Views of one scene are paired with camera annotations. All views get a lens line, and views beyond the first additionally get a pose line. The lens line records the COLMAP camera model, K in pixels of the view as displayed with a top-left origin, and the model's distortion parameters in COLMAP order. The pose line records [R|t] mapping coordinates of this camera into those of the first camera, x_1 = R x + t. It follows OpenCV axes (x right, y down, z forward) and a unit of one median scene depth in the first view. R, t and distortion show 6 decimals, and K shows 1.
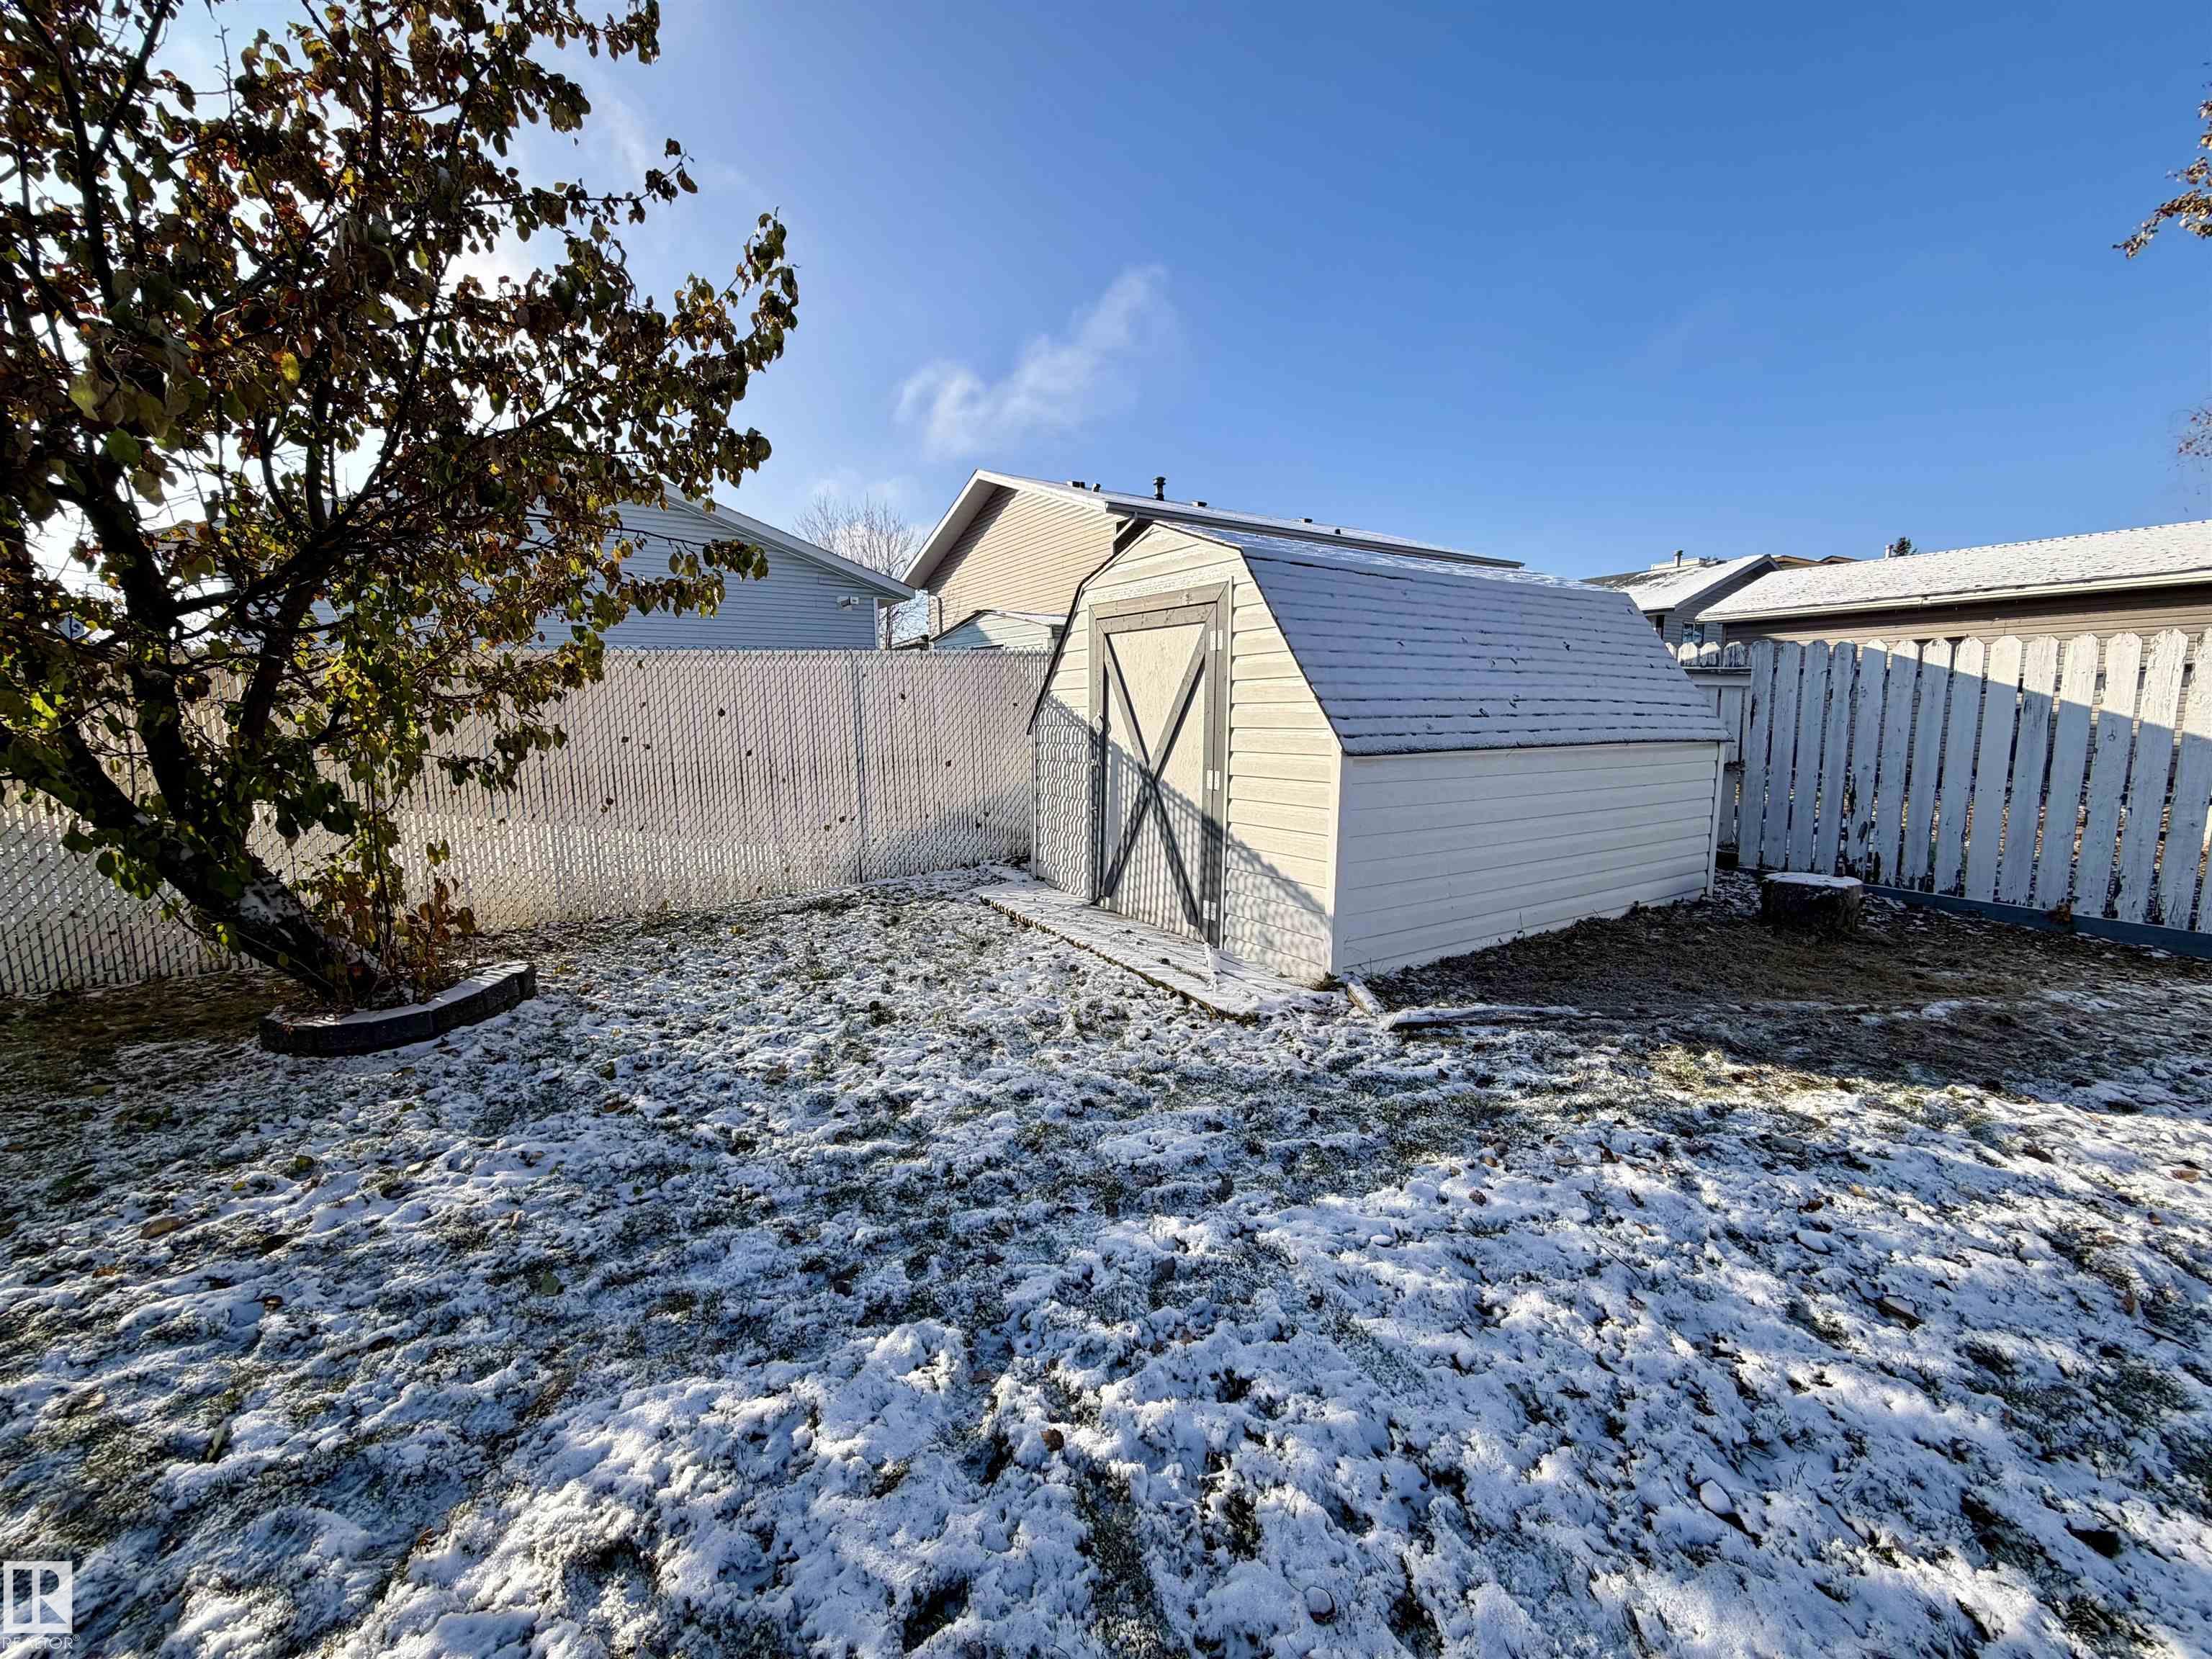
lens RADIAL K [[878.6, 0, 1110.0], [0, 878.6, 829.6], [0, 0, 1]] dist [0.000782, -0.000116]
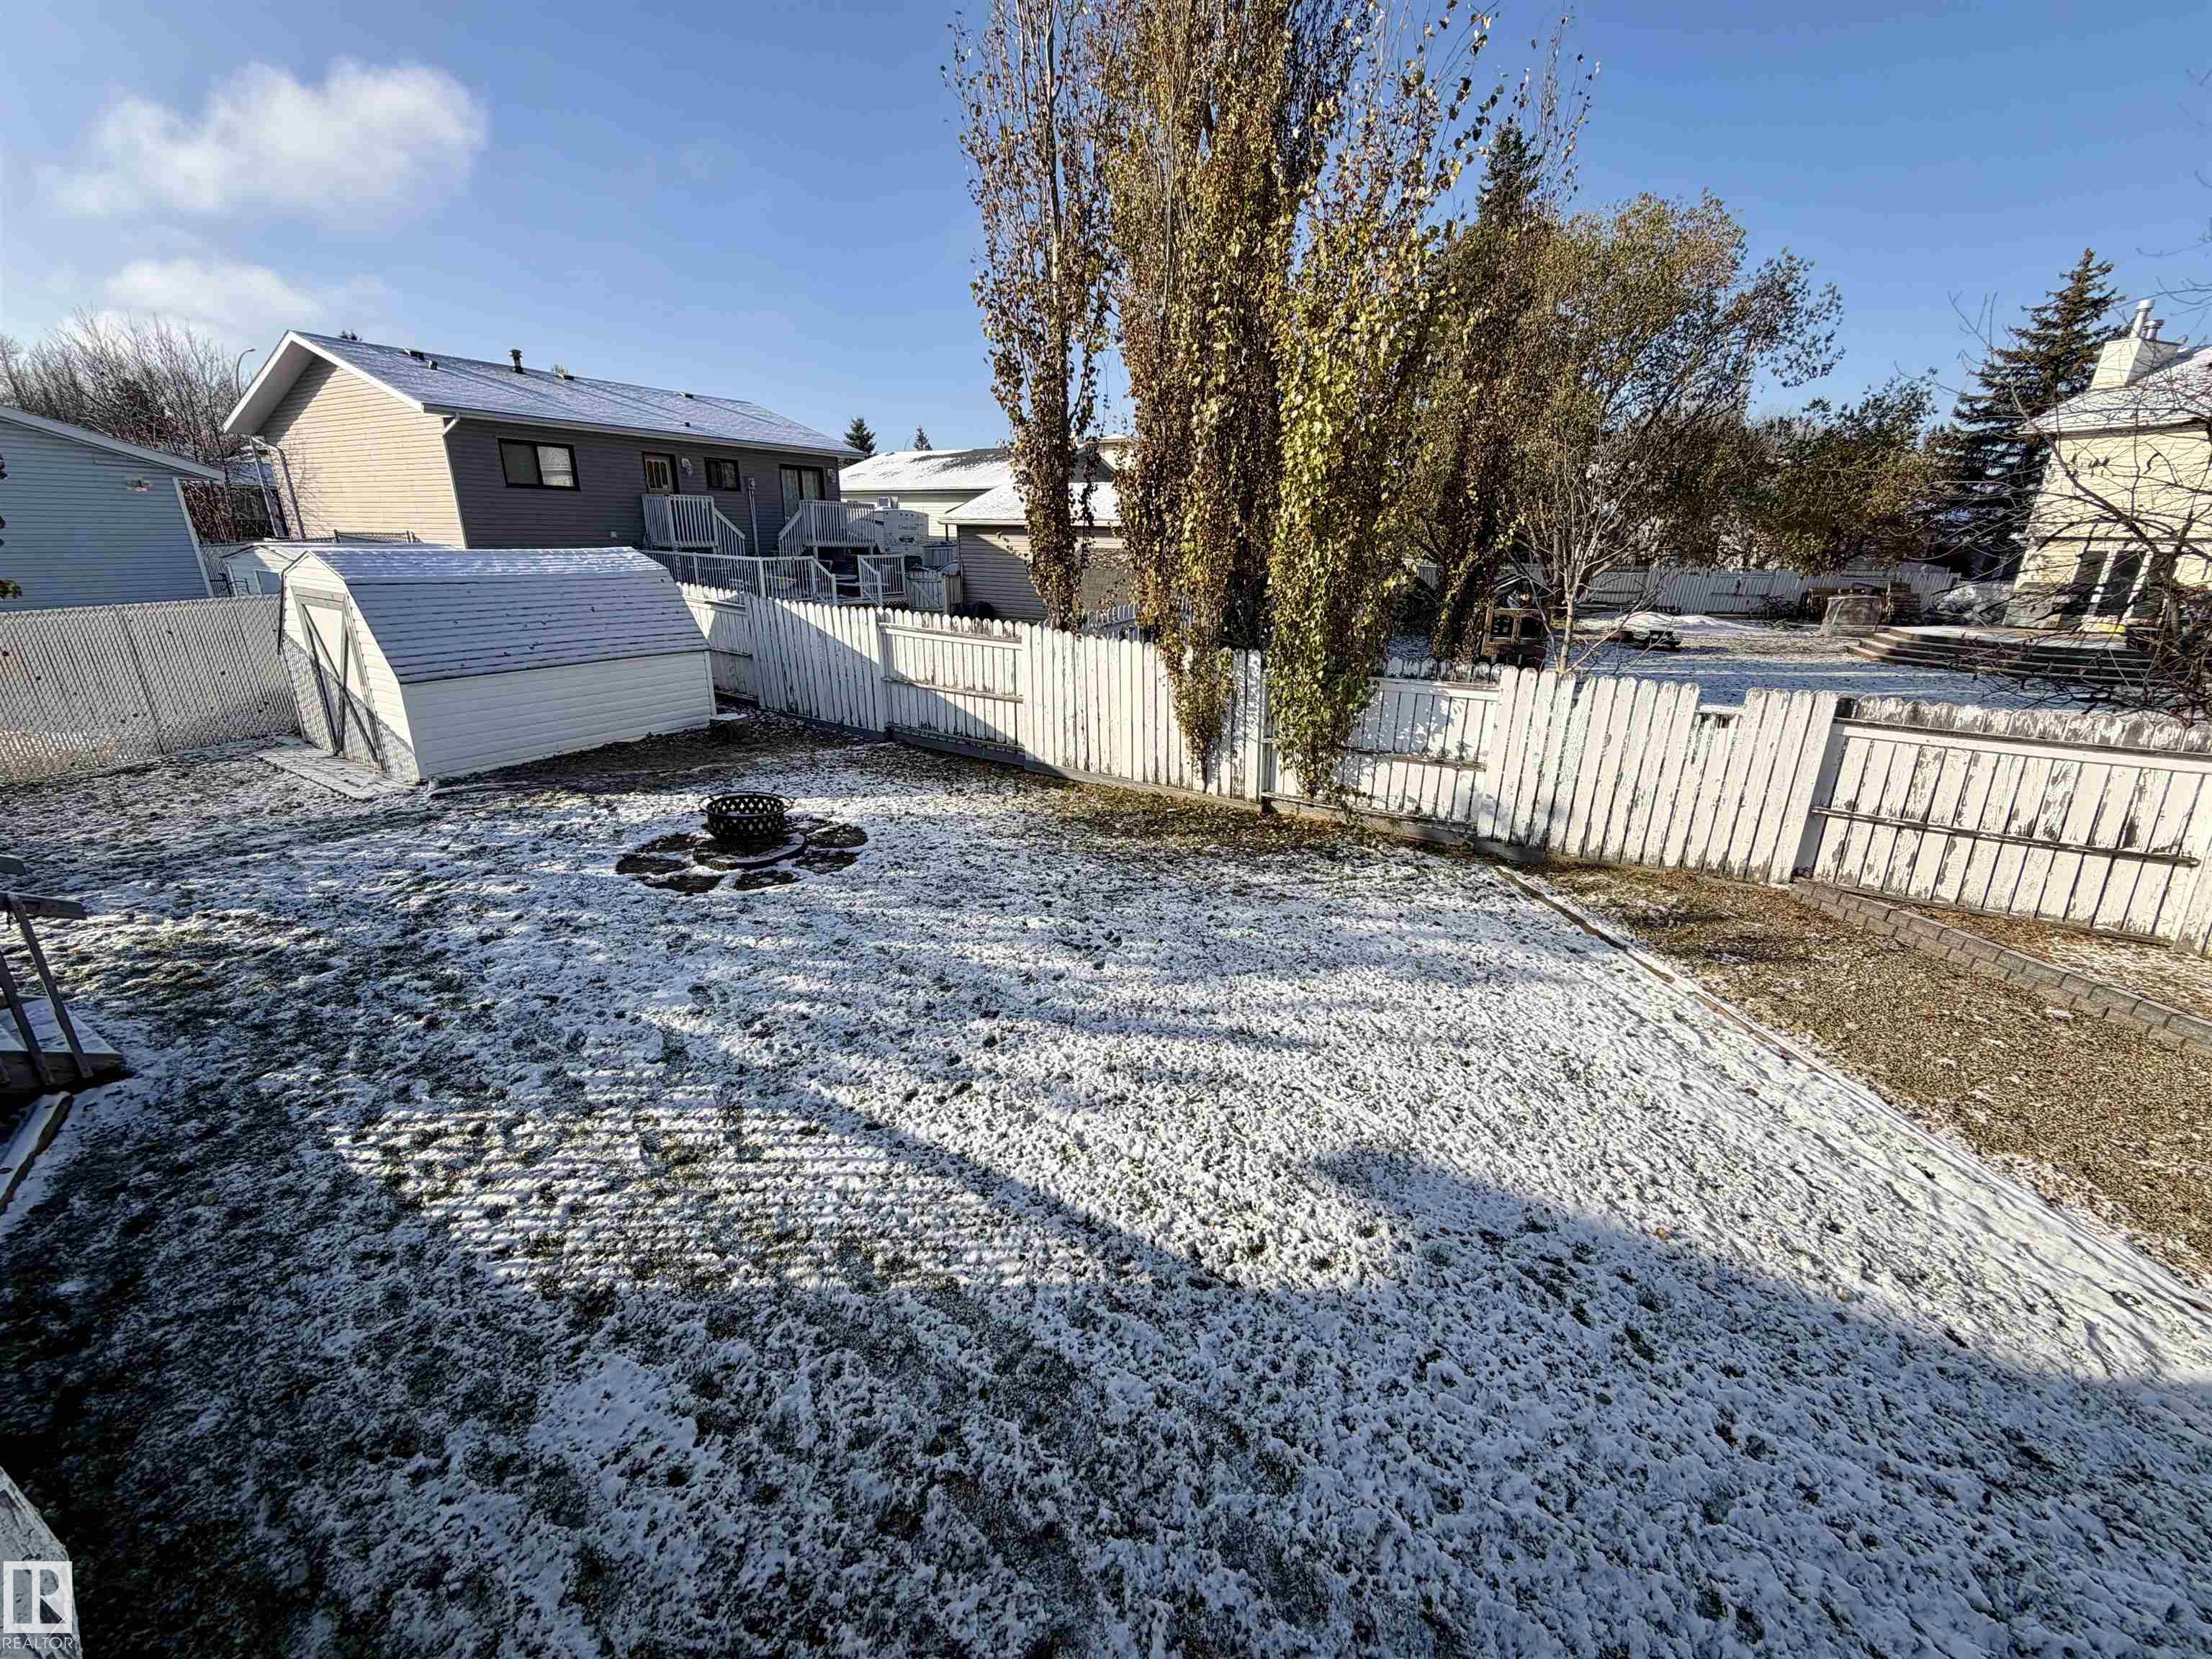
lens RADIAL K [[878.6, 0, 1101.8], [0, 878.6, 826.5], [0, 0, 1]] dist [0.000782, -0.000116]
pose [[0.894961, -0.121398, 0.429310, 0.850706], [0.035454, 0.978576, 0.202809, -0.116526], [-0.444733, -0.166286, 0.880092, -1.855979]]
